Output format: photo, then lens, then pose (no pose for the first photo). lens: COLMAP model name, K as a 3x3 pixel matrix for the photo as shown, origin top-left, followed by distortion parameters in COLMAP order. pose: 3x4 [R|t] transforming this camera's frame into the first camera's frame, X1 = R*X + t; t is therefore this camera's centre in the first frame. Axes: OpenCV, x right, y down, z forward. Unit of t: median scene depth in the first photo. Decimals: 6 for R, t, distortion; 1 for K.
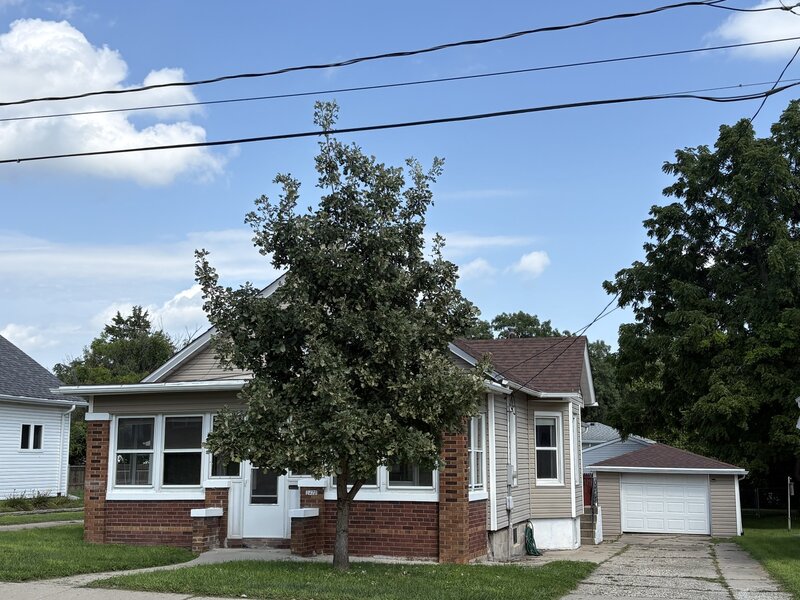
lens RADIAL K [[1007.0, 0, 399.8], [0, 1007.0, 300.7], [0, 0, 1]] dist [0.024206, 0.000000]
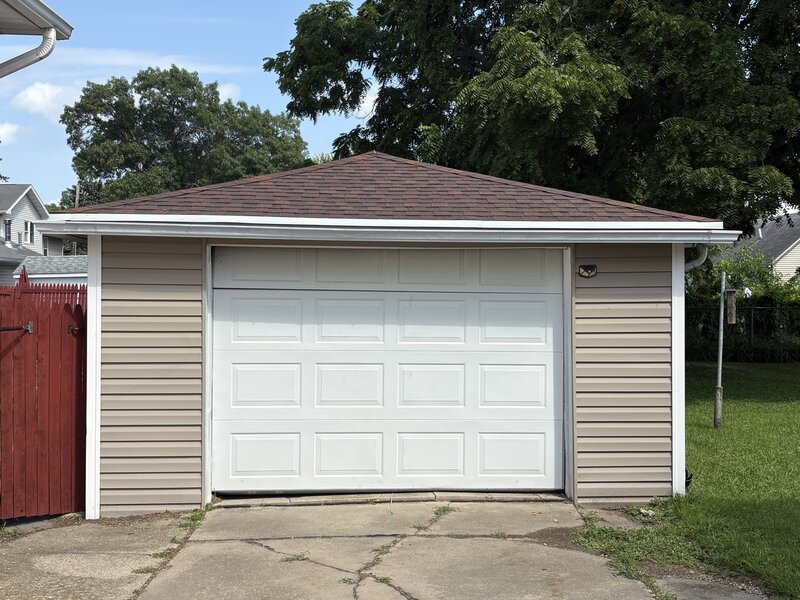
lens RADIAL K [[1007.0, 0, 400.0], [0, 1007.0, 299.3], [0, 0, 1]] dist [0.024206, 0.000000]
pose [[0.958587, -0.011336, 0.284575, 0.166683], [-0.036046, 0.986343, 0.160711, 0.123300], [-0.282510, -0.164313, 0.945087, 0.655834]]
